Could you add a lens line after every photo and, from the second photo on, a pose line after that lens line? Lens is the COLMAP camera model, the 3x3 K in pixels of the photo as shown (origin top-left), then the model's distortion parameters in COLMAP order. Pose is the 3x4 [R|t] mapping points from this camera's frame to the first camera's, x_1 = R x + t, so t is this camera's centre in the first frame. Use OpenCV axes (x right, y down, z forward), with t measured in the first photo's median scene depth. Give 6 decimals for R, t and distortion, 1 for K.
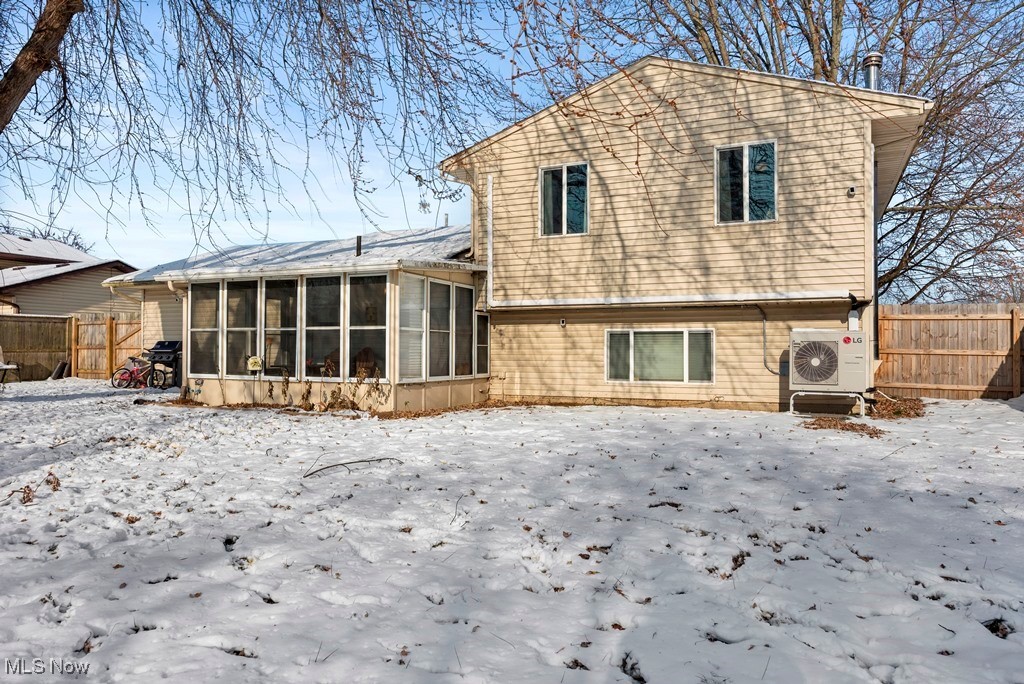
lens RADIAL K [[703.9, 0, 512.0], [0, 703.9, 342.0], [0, 0, 1]] dist [-0.027305, 0.000575]
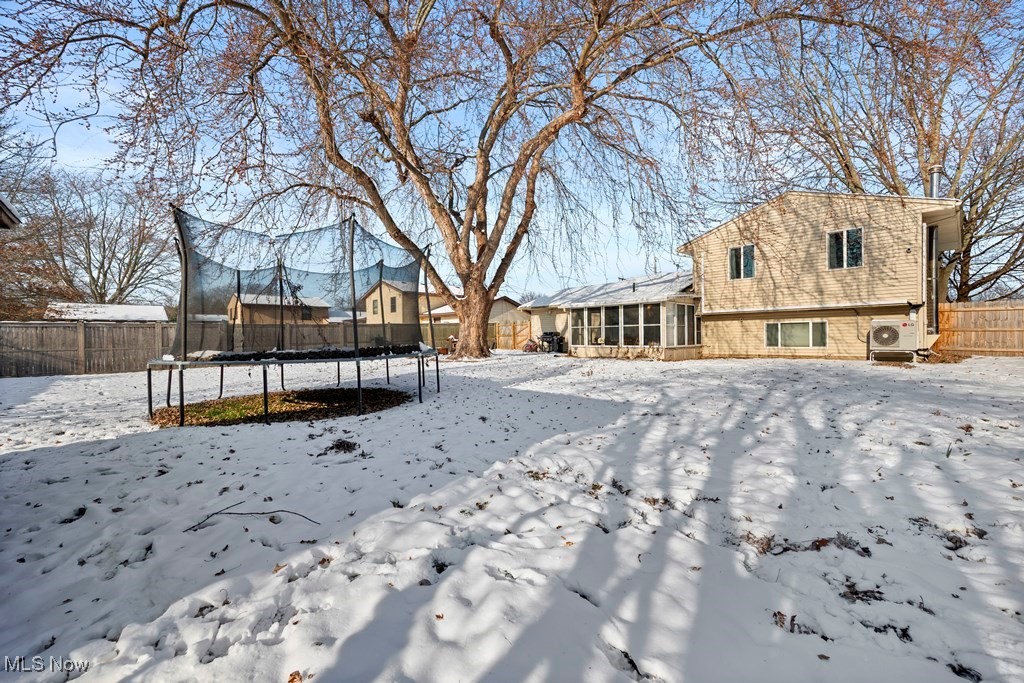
lens RADIAL K [[418.9, 0, 512.0], [0, 418.9, 341.5], [0, 0, 1]] dist [0.006194, -0.000121]
pose [[0.921691, -0.011389, -0.387757, -0.081322], [0.021054, 0.999564, 0.020684, -0.002911], [0.387353, -0.027228, 0.921530, -0.475850]]
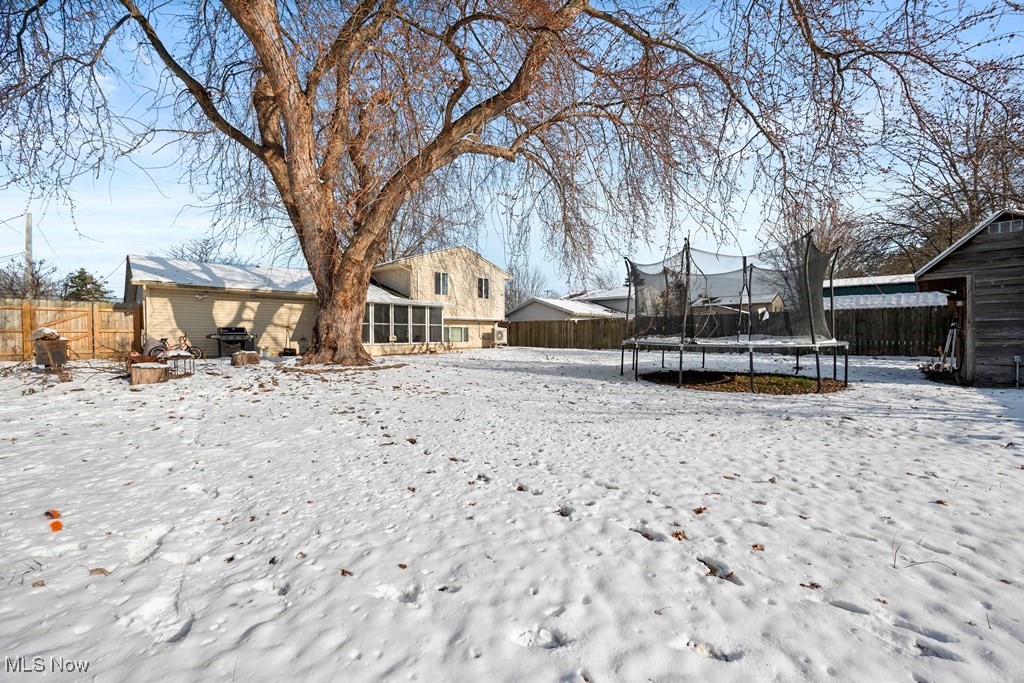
lens RADIAL K [[402.9, 0, 512.0], [0, 402.9, 341.5], [0, 0, 1]] dist [0.000418, 0.000040]
pose [[0.320161, -0.019602, 0.947160, -1.539450], [-0.005929, 0.999725, 0.022694, 0.007502], [-0.947345, -0.012881, 0.319957, 0.150170]]
